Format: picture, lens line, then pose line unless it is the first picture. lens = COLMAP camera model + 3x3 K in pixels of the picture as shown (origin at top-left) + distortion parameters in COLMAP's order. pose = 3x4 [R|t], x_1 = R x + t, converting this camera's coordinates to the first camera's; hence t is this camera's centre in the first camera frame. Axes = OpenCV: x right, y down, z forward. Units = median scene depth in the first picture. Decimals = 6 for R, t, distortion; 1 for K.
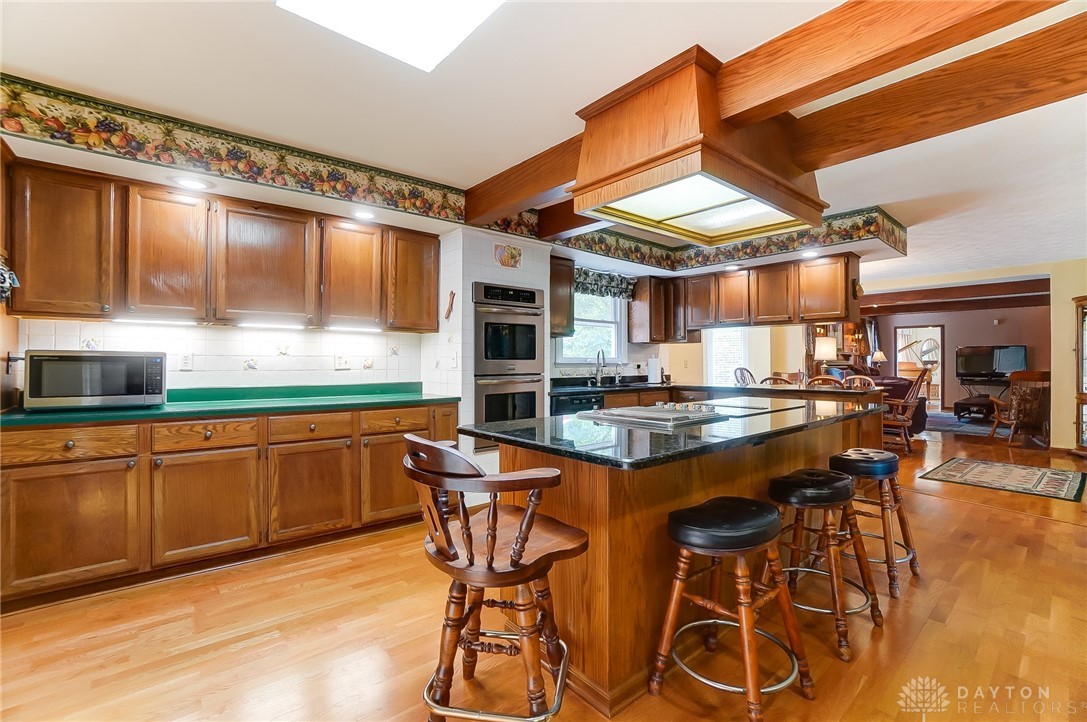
lens RADIAL K [[472.2, 0, 573.0], [0, 472.2, 362.6], [0, 0, 1]] dist [-0.000935, -0.014908]
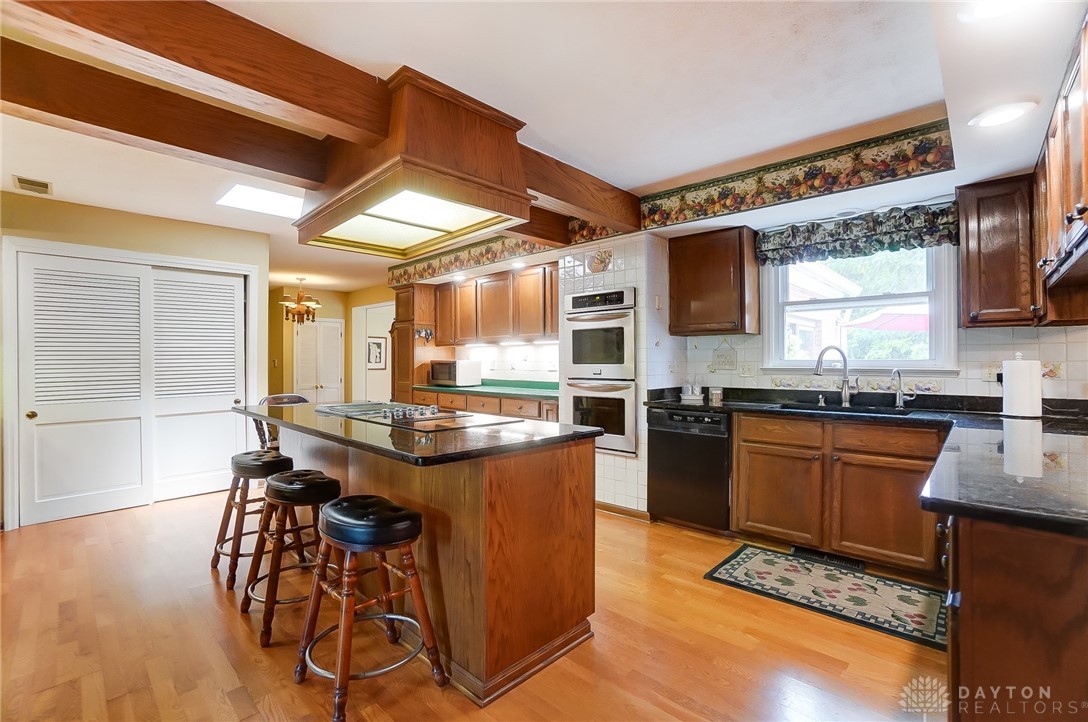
lens RADIAL K [[486.2, 0, 547.1], [0, 486.2, 370.0], [0, 0, 1]] dist [-0.063535, 0.023803]
pose [[0.063319, 0.014921, -0.997882, 0.589483], [-0.002416, 0.999888, 0.014798, -0.005292], [0.997990, 0.001474, 0.063348, 0.536575]]
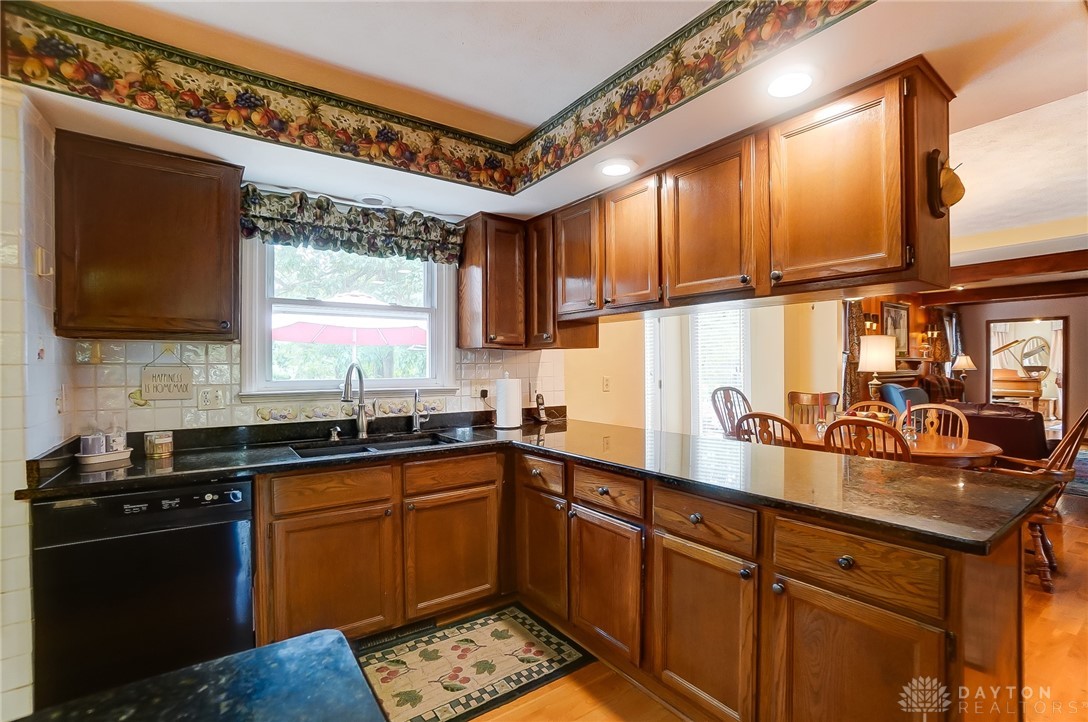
lens RADIAL K [[486.2, 0, 547.1], [0, 486.2, 370.0], [0, 0, 1]] dist [-0.063535, 0.023803]
pose [[0.990712, -0.002378, -0.135953, 0.287566], [0.003548, 0.999959, 0.008363, -0.022685], [0.135928, -0.008768, 0.990680, 0.489641]]
